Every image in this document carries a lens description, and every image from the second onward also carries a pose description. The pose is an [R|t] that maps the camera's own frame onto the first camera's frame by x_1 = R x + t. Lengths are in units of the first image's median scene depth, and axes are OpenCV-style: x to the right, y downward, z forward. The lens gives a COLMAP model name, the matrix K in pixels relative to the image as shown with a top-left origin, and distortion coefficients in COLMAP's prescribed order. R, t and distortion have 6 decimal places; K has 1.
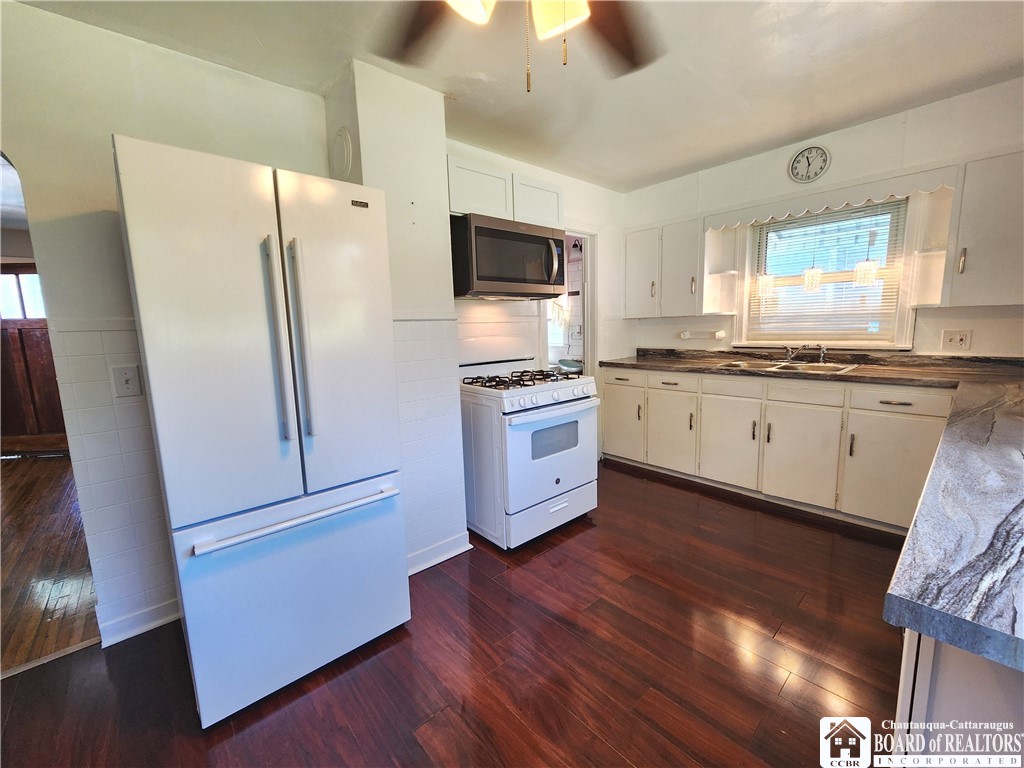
lens RADIAL K [[429.9, 0, 525.8], [0, 429.9, 386.8], [0, 0, 1]] dist [-0.011669, -0.000260]
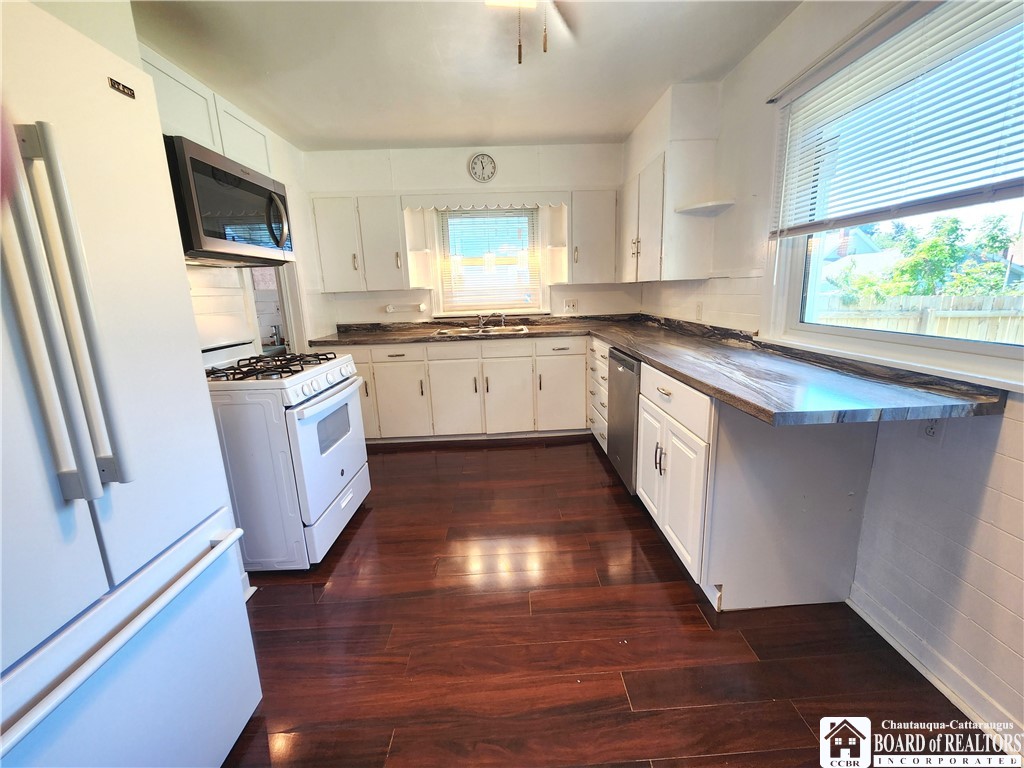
lens RADIAL K [[429.9, 0, 525.8], [0, 429.9, 386.8], [0, 0, 1]] dist [-0.011669, -0.000260]
pose [[0.628464, -0.161085, 0.760976, -0.313060], [0.124165, 0.986552, 0.106291, -0.005049], [-0.767864, 0.027686, 0.640014, 0.114439]]
